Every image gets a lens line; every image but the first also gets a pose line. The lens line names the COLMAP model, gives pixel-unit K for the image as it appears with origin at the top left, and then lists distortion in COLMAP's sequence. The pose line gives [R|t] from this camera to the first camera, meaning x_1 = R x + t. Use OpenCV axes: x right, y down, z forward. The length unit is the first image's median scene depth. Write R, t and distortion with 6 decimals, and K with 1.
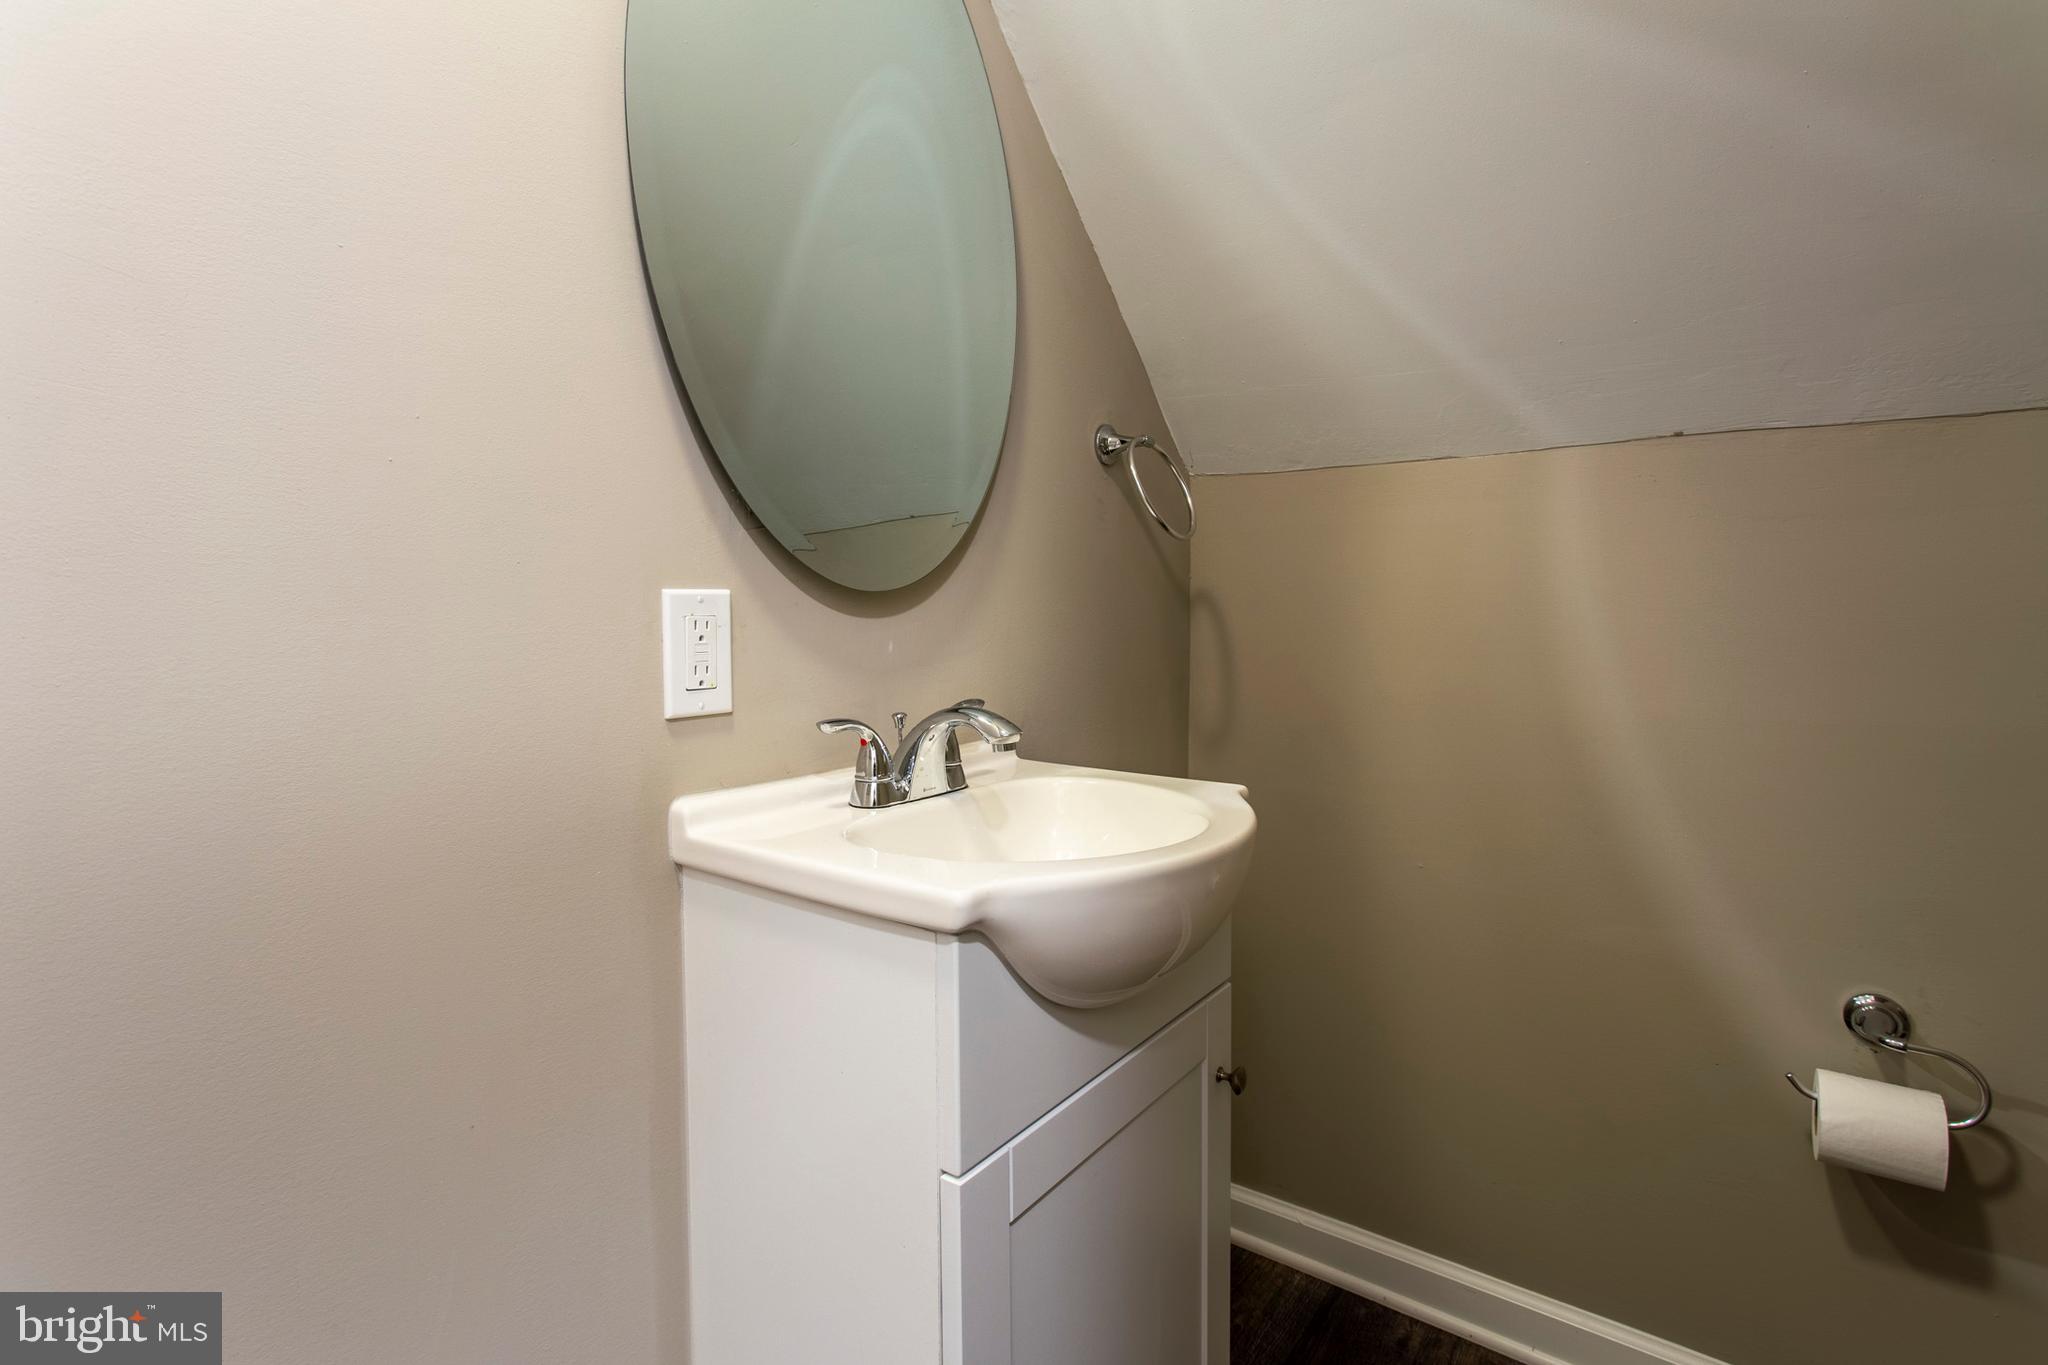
lens RADIAL K [[997.7, 0, 992.1], [0, 997.7, 666.9], [0, 0, 1]] dist [-0.002139, 0.005359]
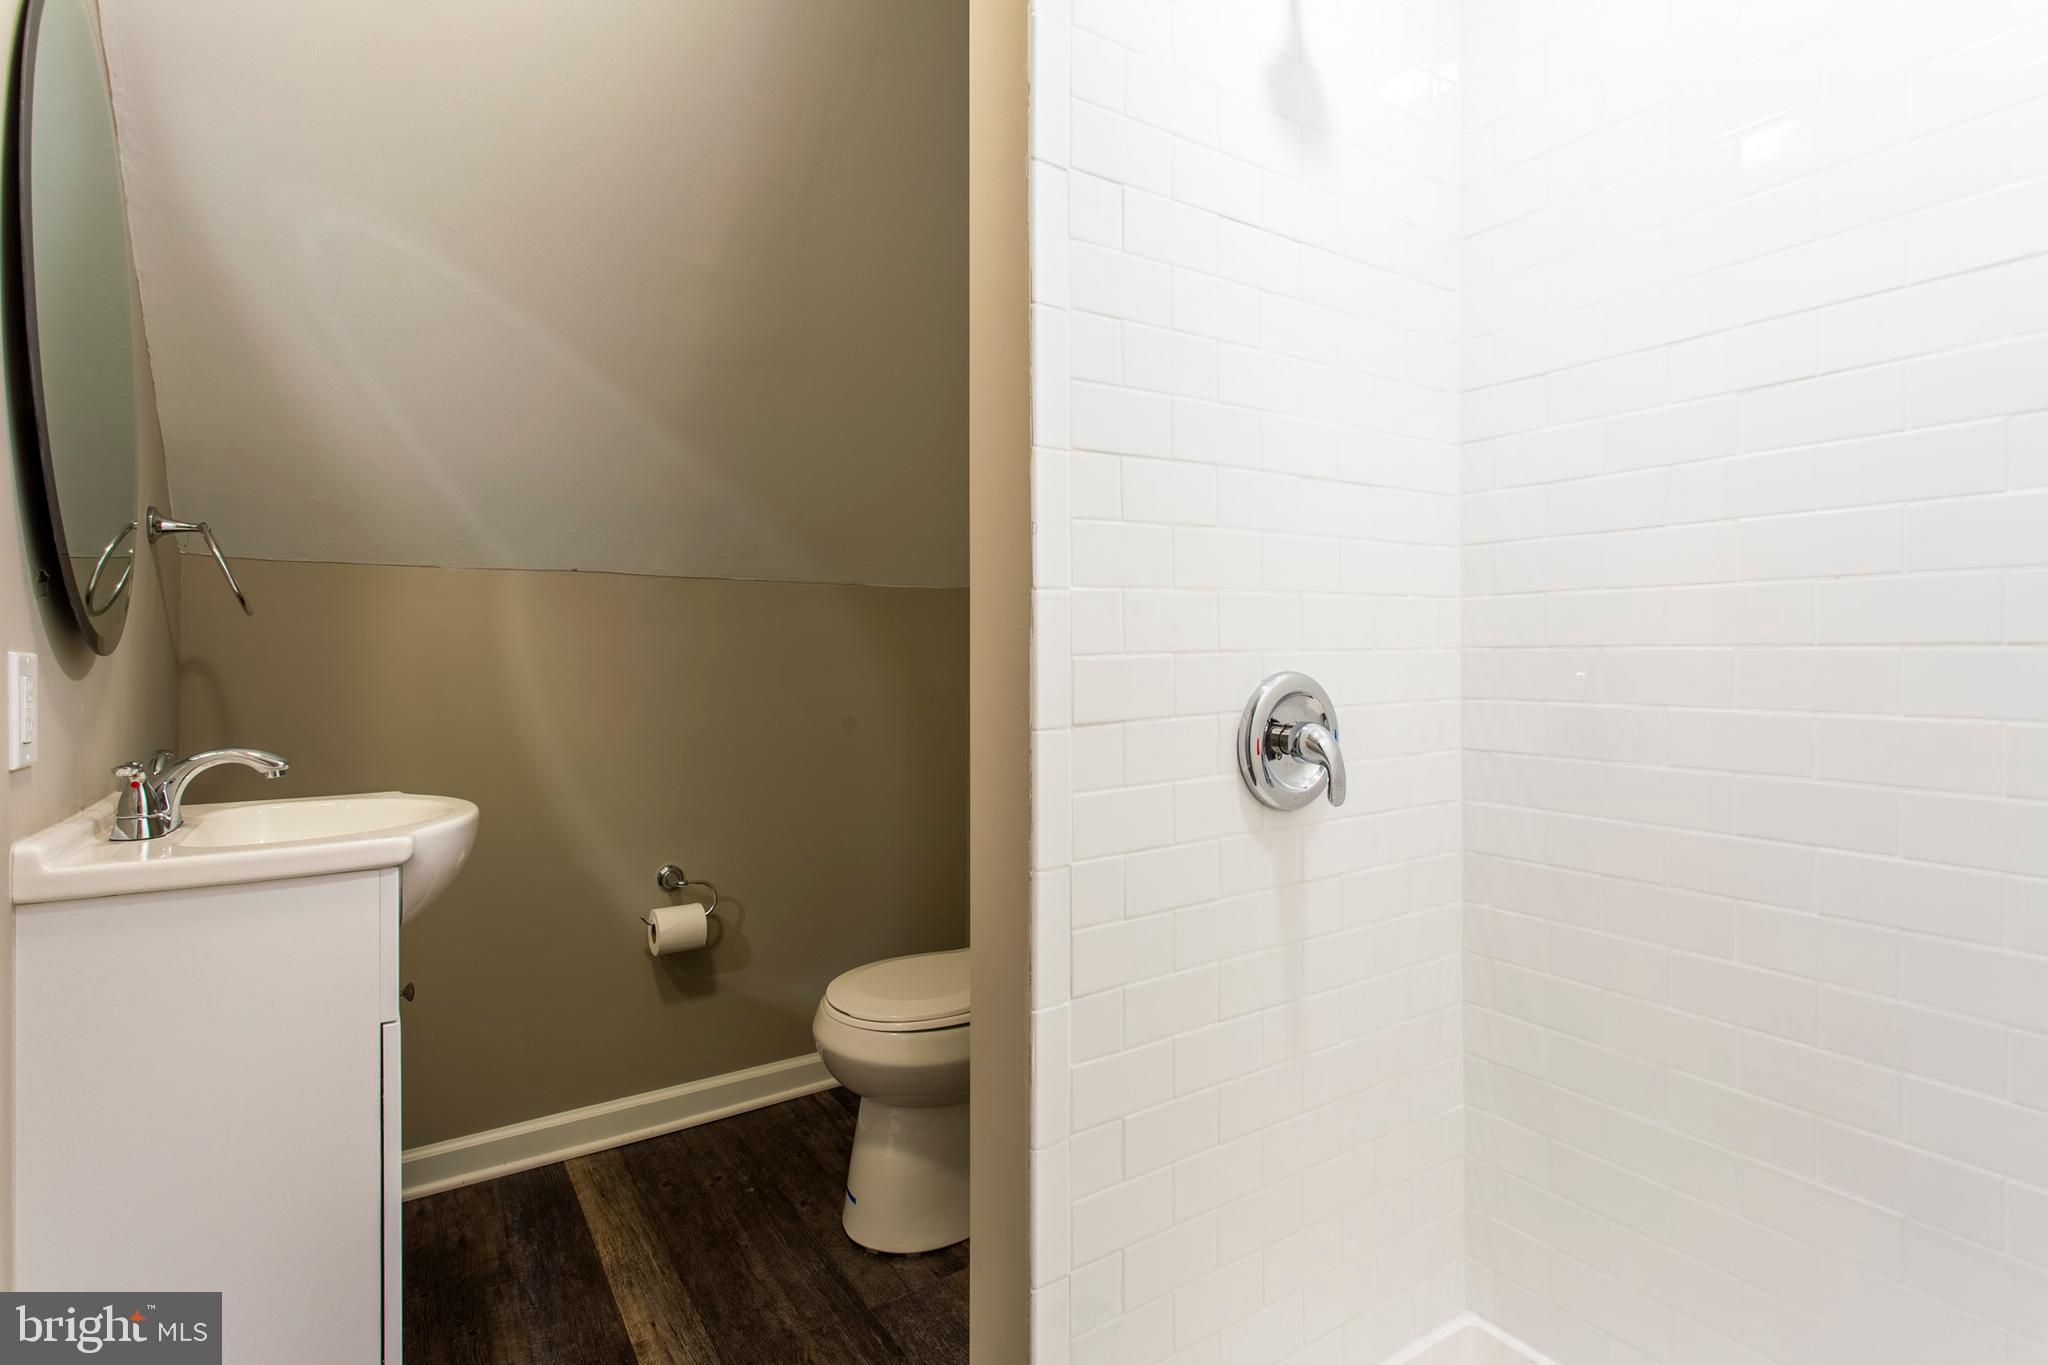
lens RADIAL K [[997.7, 0, 992.1], [0, 997.7, 666.9], [0, 0, 1]] dist [-0.002139, 0.005359]
pose [[0.341279, -0.003985, 0.939954, -0.758344], [0.074424, 0.996966, -0.022795, 0.034326], [-0.937011, 0.077735, 0.340540, -0.296376]]
